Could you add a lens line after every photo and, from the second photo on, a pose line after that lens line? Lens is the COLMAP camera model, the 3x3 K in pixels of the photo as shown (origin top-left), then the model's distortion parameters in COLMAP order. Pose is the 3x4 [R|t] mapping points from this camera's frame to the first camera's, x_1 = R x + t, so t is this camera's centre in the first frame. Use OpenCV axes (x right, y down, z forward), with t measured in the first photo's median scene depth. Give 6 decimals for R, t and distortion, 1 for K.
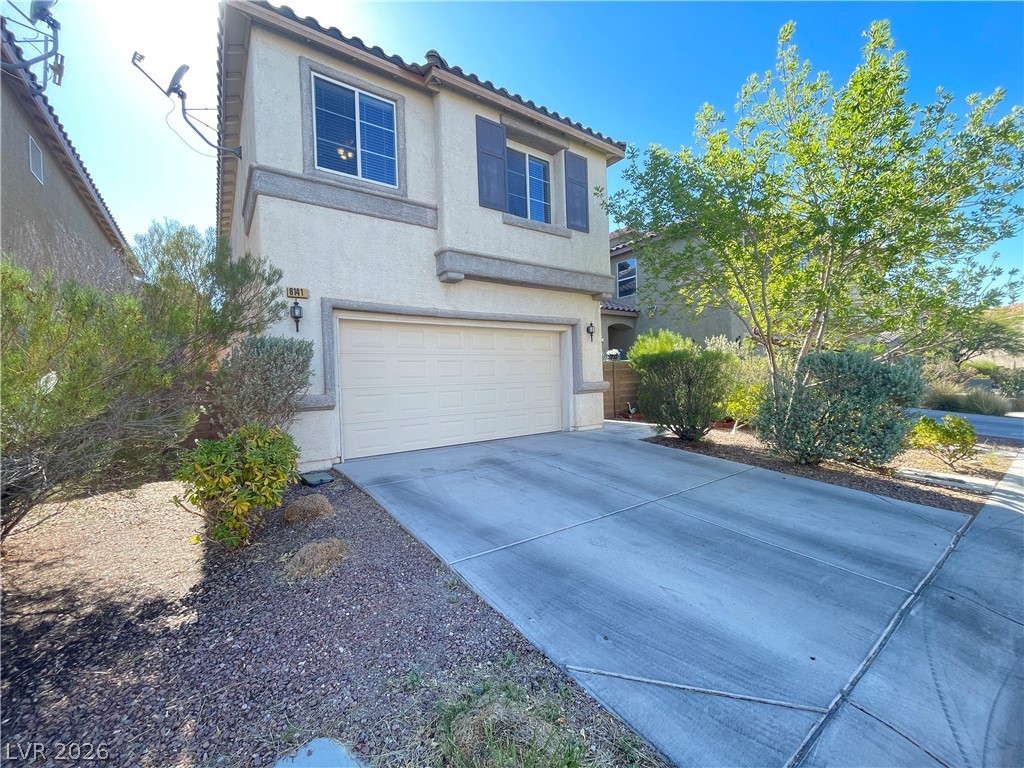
lens RADIAL K [[416.2, 0, 509.0], [0, 416.2, 382.0], [0, 0, 1]] dist [-0.001623, 0.000018]
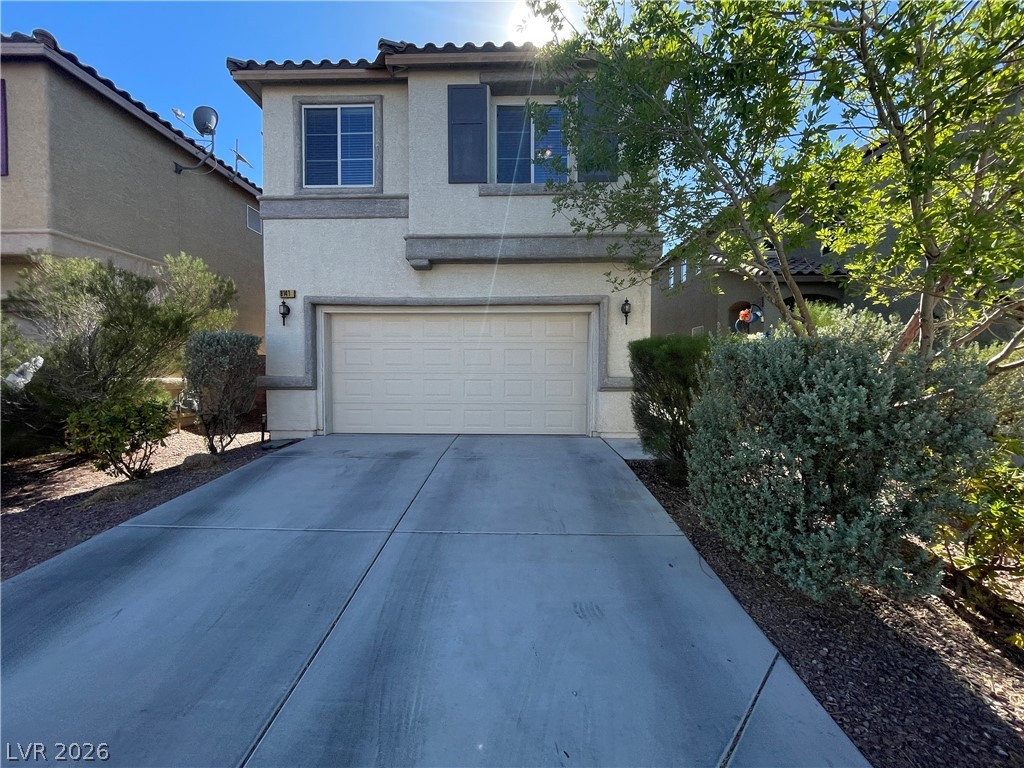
lens RADIAL K [[416.2, 0, 509.0], [0, 416.2, 382.0], [0, 0, 1]] dist [-0.001623, 0.000018]
pose [[0.792586, 0.054493, -0.607320, 0.676053], [-0.032798, 0.998367, 0.046778, -0.027086], [0.608878, -0.017157, 0.793079, 0.356467]]
